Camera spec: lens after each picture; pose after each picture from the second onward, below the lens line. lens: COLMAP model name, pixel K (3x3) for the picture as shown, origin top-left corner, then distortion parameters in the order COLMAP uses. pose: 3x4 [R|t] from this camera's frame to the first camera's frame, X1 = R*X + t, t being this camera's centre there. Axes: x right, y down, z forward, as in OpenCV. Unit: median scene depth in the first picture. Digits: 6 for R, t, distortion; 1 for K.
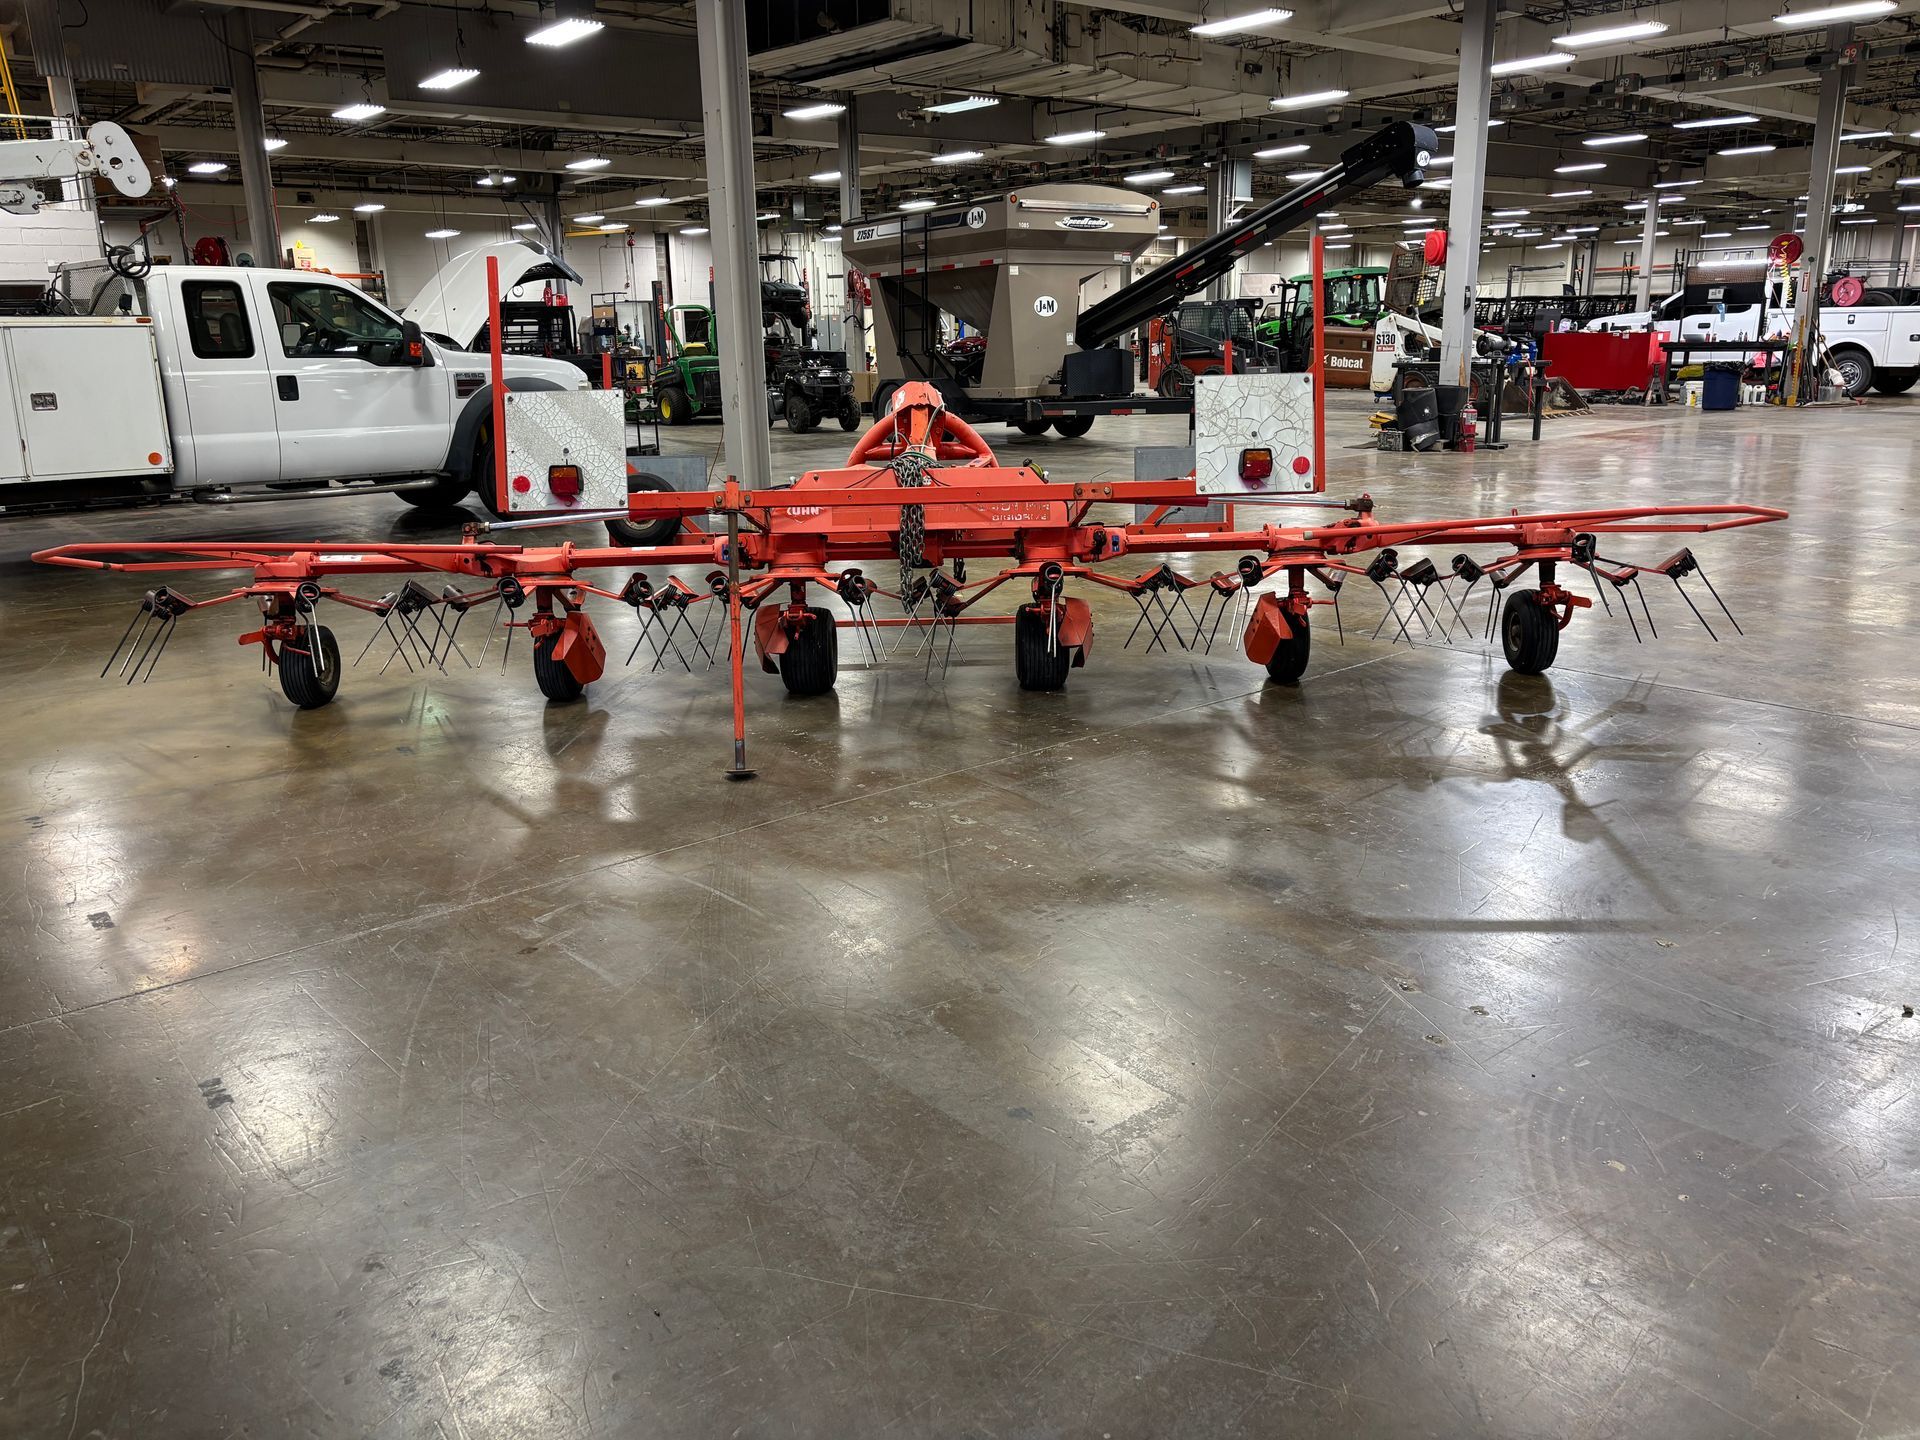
lens RADIAL K [[1445.2, 0, 969.4], [0, 1445.2, 722.6], [0, 0, 1]] dist [0.042743, -0.041637]
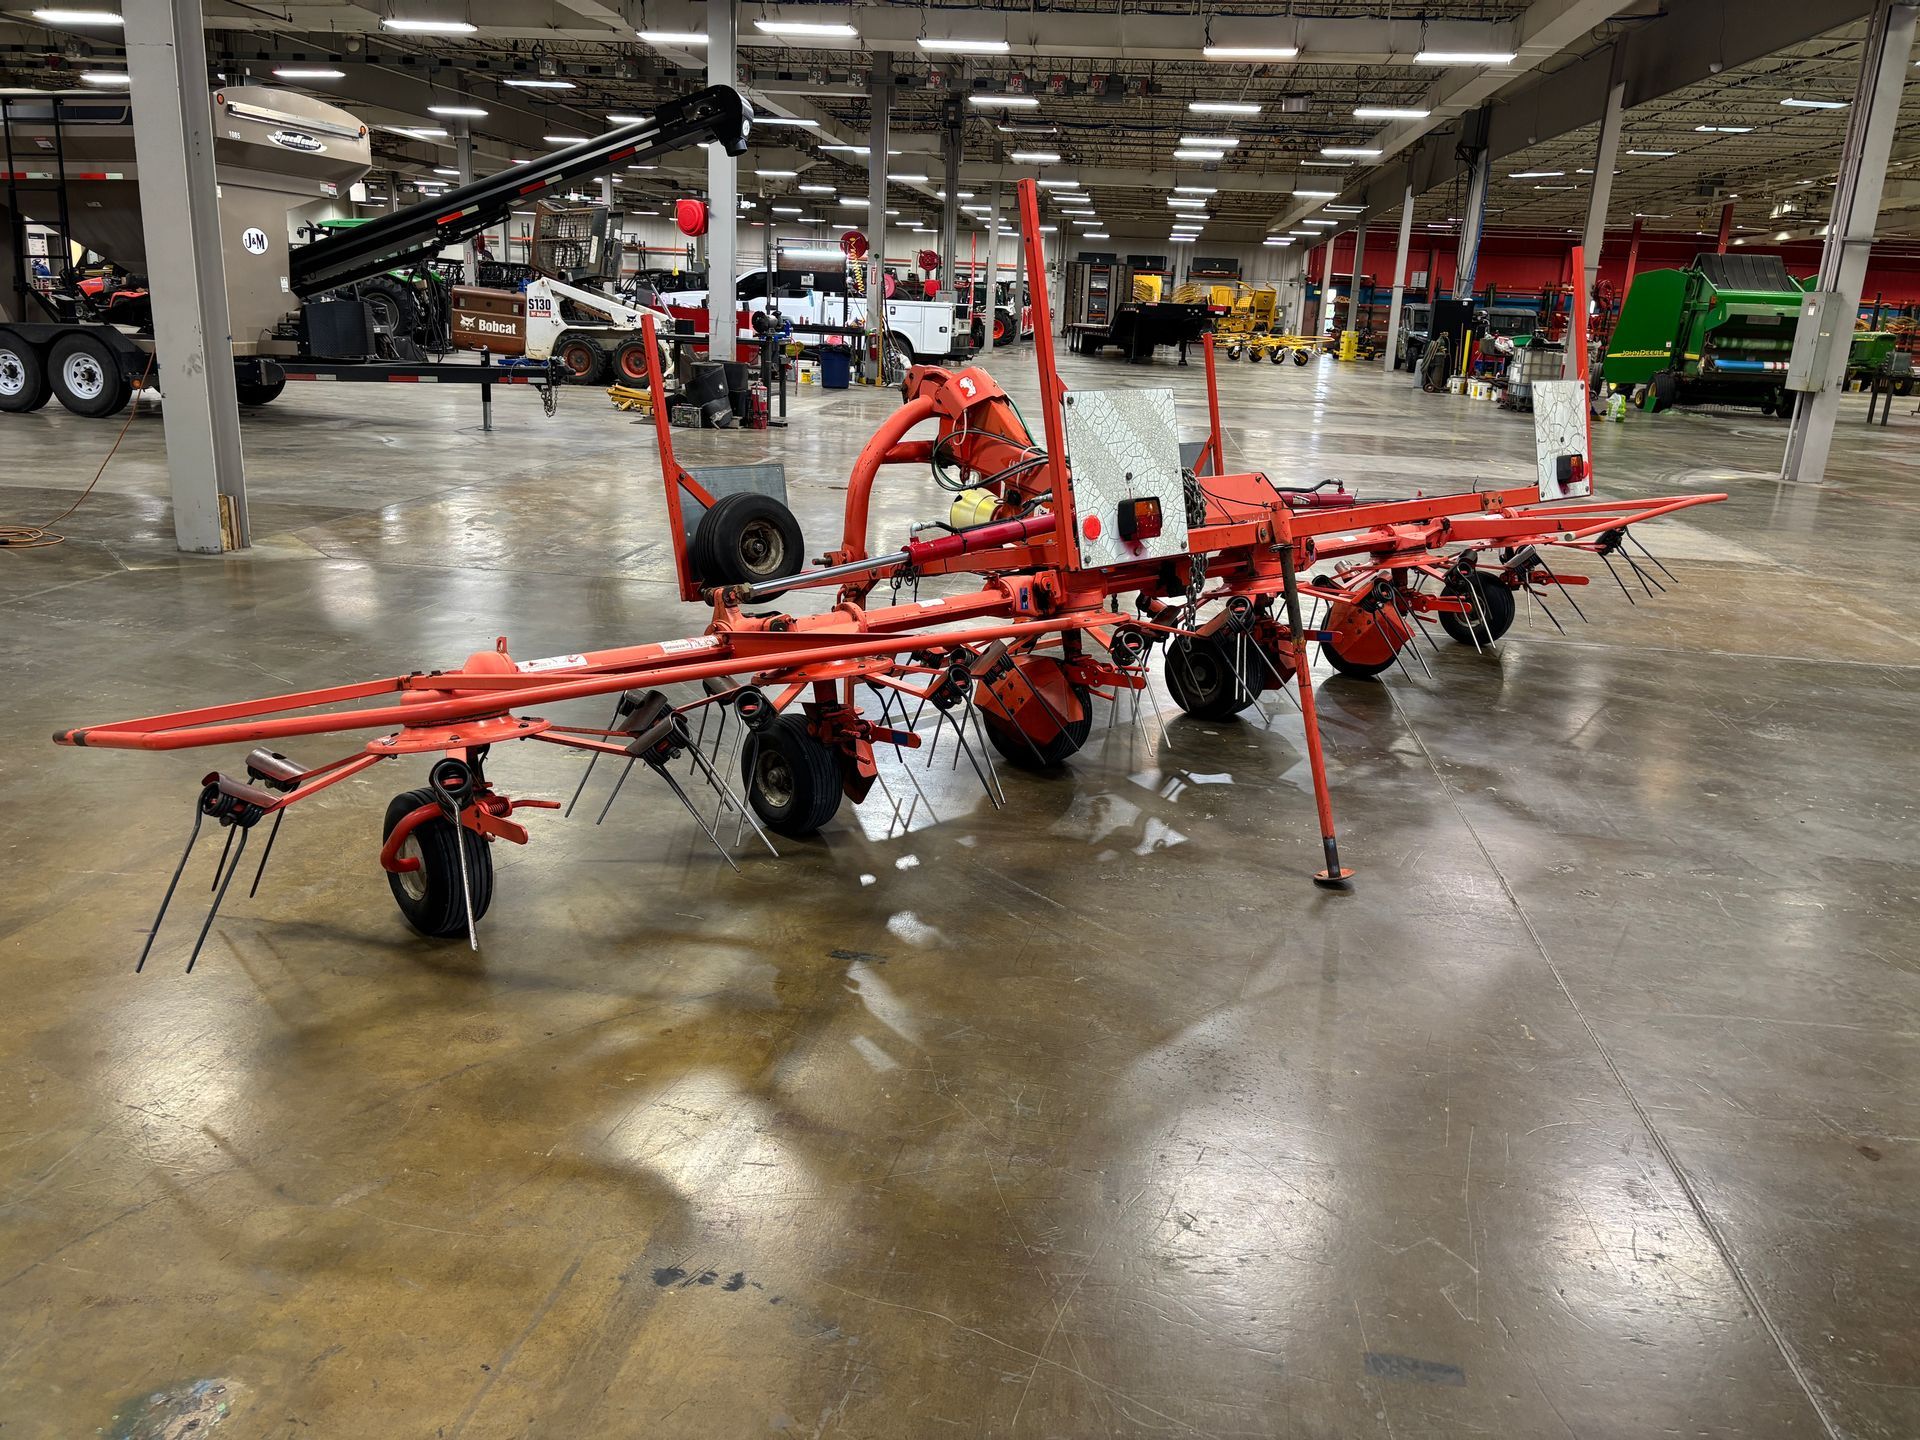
lens RADIAL K [[1445.2, 0, 960.6], [0, 1445.2, 718.6], [0, 0, 1]] dist [0.042743, -0.041637]
pose [[0.721583, -0.139611, 0.678105, -0.239759], [0.123853, 0.989687, 0.071967, -0.038735], [-0.681159, 0.032055, 0.731433, 0.161946]]
